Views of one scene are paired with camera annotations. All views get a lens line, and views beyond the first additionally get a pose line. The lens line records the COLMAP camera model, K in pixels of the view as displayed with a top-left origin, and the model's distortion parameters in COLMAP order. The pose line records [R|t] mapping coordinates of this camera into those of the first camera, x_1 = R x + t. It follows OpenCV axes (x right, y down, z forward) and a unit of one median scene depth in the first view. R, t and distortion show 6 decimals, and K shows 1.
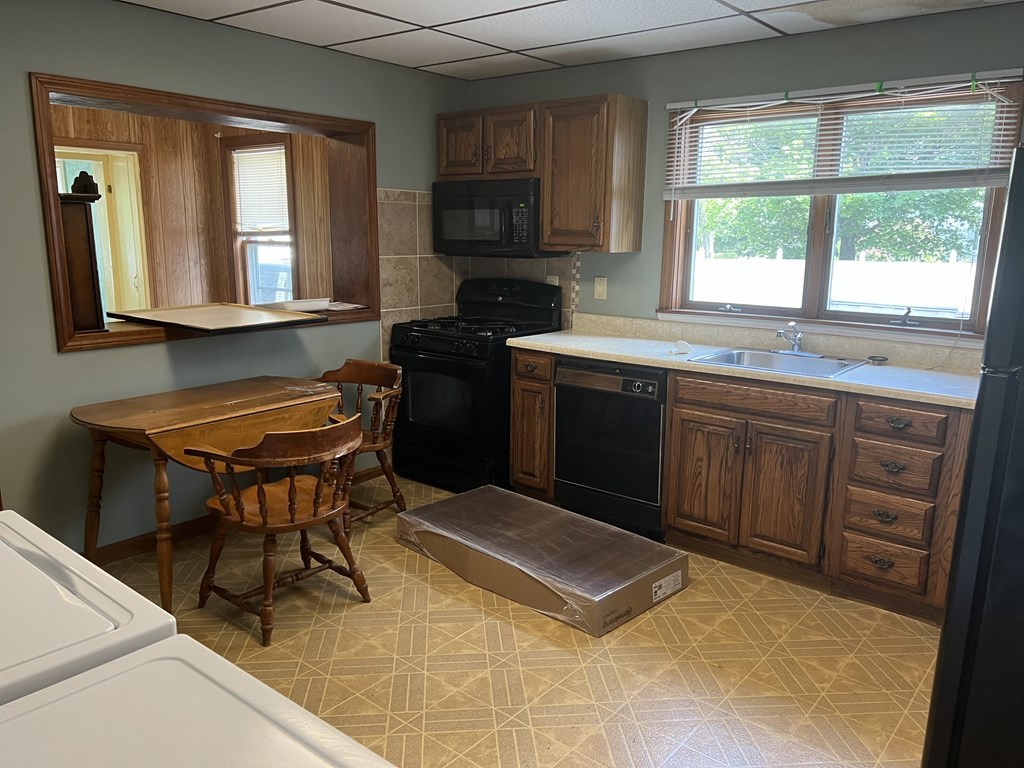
lens RADIAL K [[775.3, 0, 521.0], [0, 775.3, 374.1], [0, 0, 1]] dist [0.094229, -0.098913]
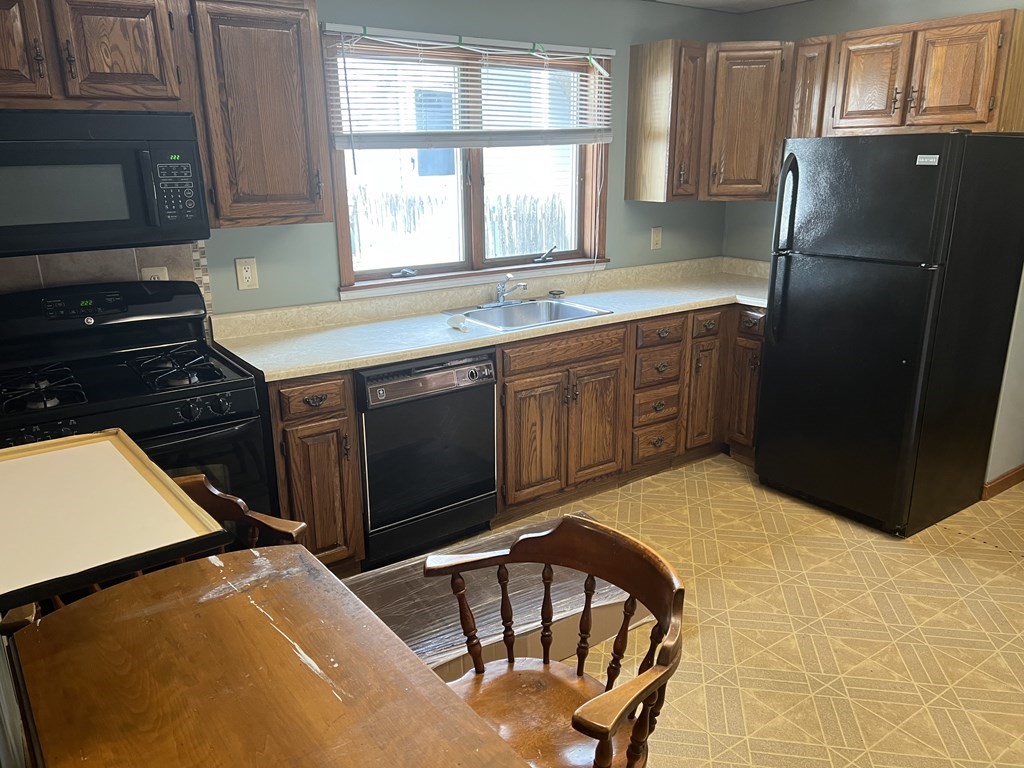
lens RADIAL K [[764.6, 0, 512.0], [0, 764.6, 384.0], [0, 0, 1]] dist [0.088820, -0.097077]
pose [[0.276689, -0.287164, 0.917050, -0.601188], [0.191657, 0.951624, 0.240164, -0.163557], [-0.941653, 0.109309, 0.318341, 0.659266]]
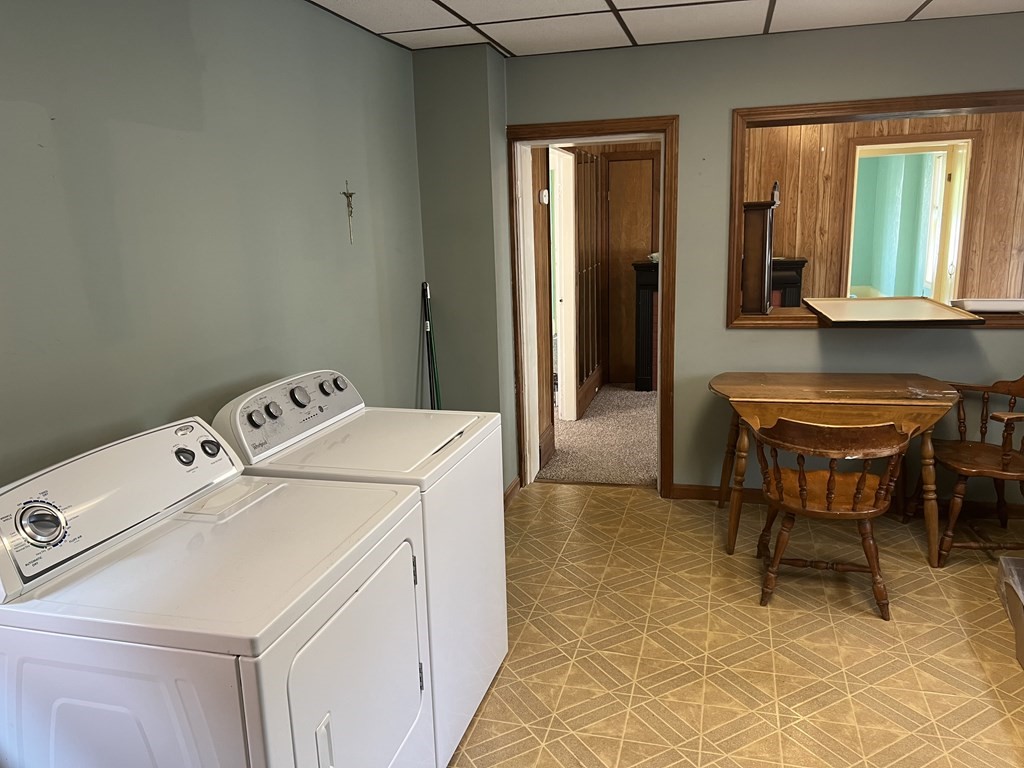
lens RADIAL K [[775.3, 0, 521.0], [0, 775.3, 374.1], [0, 0, 1]] dist [0.094229, -0.098913]
pose [[0.417011, 0.156852, -0.895265, 0.363680], [-0.131421, 0.985051, 0.111368, -0.043995], [0.899350, 0.071215, 0.431391, 0.137732]]
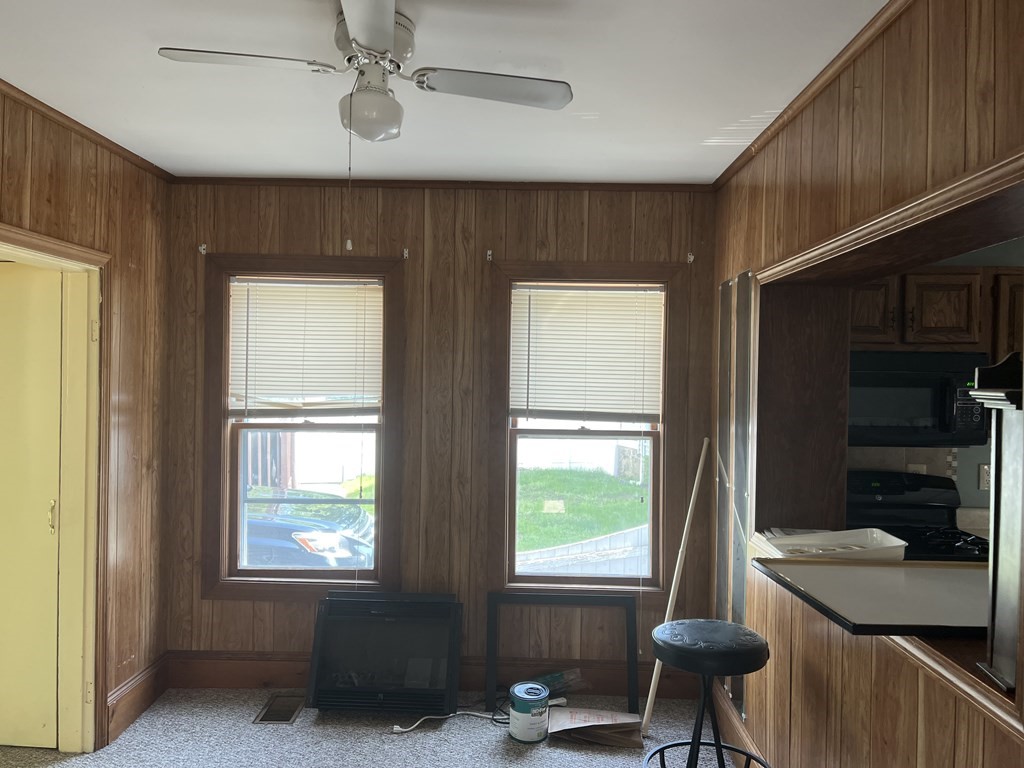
lens RADIAL K [[775.3, 0, 521.0], [0, 775.3, 374.1], [0, 0, 1]] dist [0.094229, -0.098913]
pose [[0.777521, 0.006372, 0.628825, -1.003788], [0.107226, 0.983962, -0.142551, -0.181002], [-0.619648, 0.178263, 0.764368, 0.746194]]
